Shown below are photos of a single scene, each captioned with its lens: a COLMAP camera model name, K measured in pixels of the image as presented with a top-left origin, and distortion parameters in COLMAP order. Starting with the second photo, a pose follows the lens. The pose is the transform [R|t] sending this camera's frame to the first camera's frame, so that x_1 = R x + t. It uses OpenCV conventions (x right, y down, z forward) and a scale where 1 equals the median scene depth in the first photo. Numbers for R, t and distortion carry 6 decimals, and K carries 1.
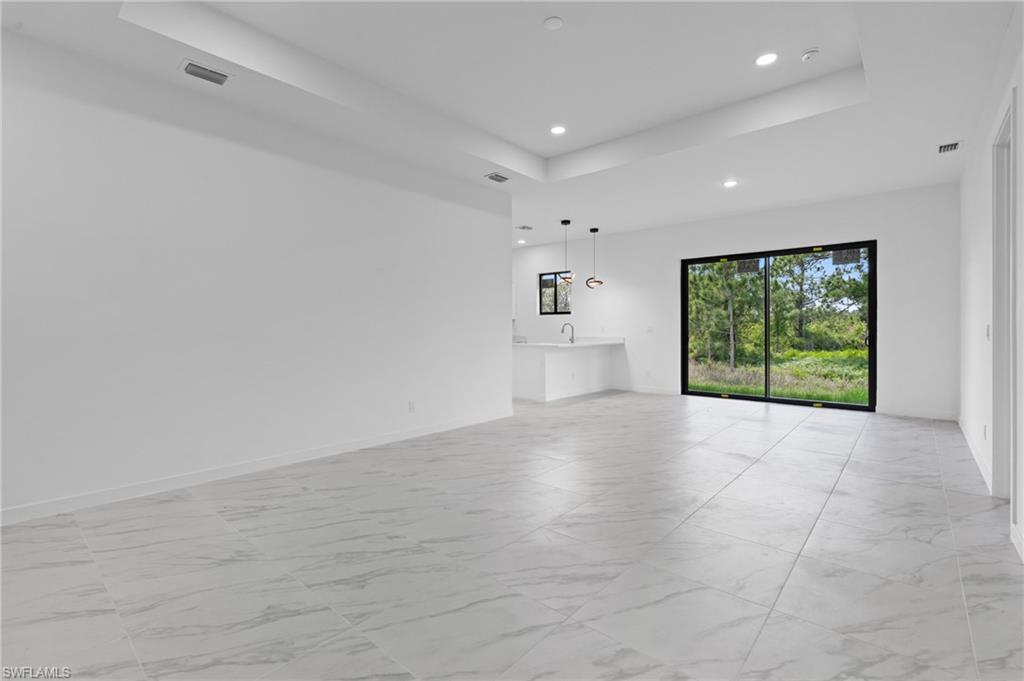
lens RADIAL K [[458.1, 0, 512.0], [0, 458.1, 340.5], [0, 0, 1]] dist [0.000885, -0.000035]
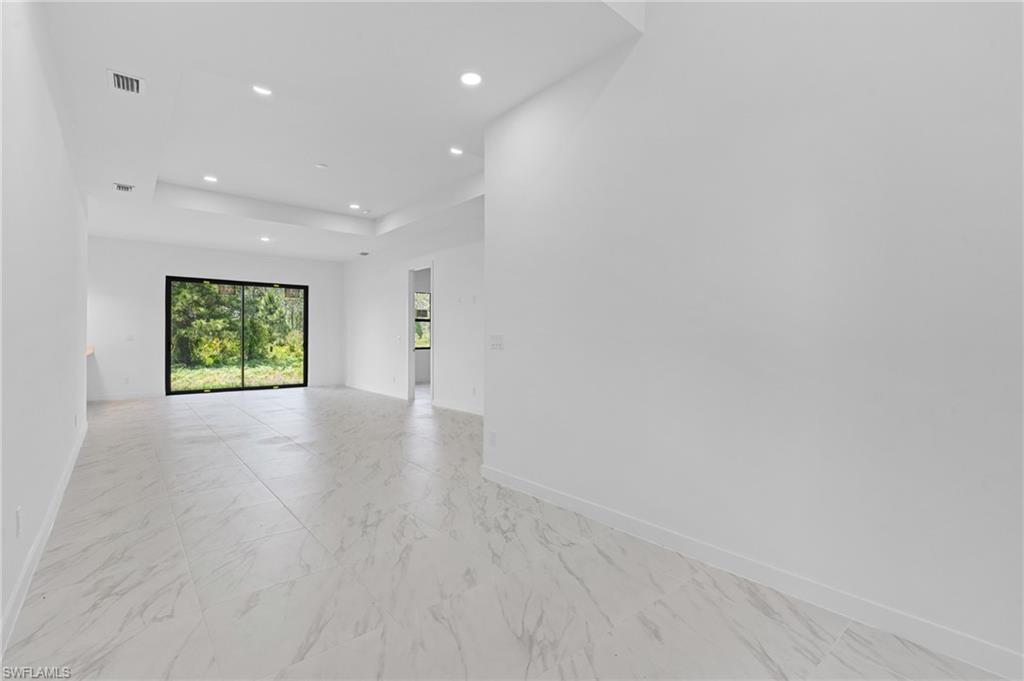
lens RADIAL K [[465.0, 0, 524.2], [0, 465.0, 335.7], [0, 0, 1]] dist [0.000372, -0.000034]
pose [[0.111422, 0.005466, 0.993758, -0.797089], [0.027126, 0.999596, -0.008540, 0.004713], [-0.993403, 0.027909, 0.111229, 0.005299]]
